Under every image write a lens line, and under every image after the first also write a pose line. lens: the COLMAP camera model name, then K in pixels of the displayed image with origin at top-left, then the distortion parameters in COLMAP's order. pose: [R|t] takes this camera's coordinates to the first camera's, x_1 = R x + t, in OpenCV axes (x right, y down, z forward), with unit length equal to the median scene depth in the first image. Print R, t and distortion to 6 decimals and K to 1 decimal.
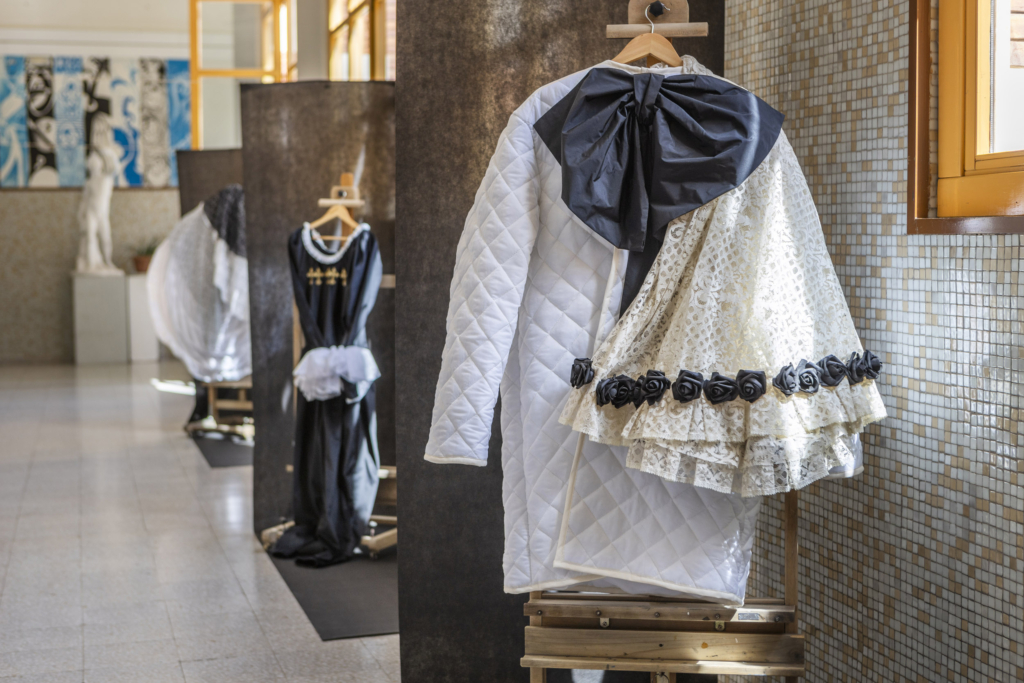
lens RADIAL K [[1514.6, 0, 512.0], [0, 1514.6, 341.5], [0, 0, 1]] dist [-0.007860, -0.061241]
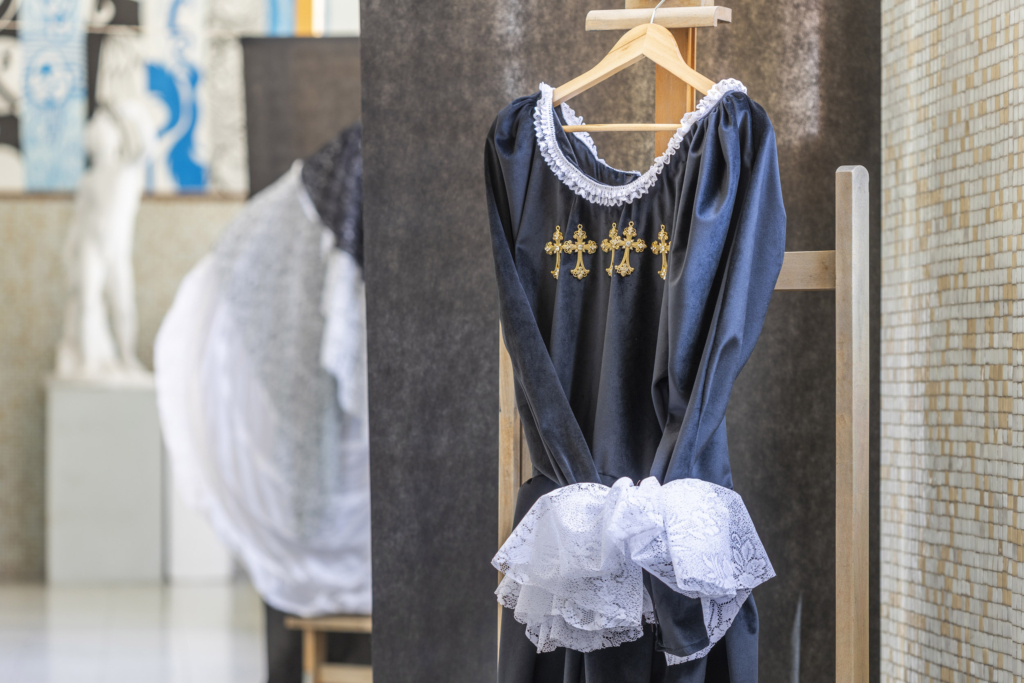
lens RADIAL K [[2988.7, 0, 512.0], [0, 2988.7, 341.5], [0, 0, 1]] dist [-0.025052, 0.535075]
pose [[0.988014, 0.009466, -0.154077, -0.044067], [-0.021406, 0.996877, -0.076019, 0.020651], [0.152876, 0.078406, 0.985130, 0.371339]]
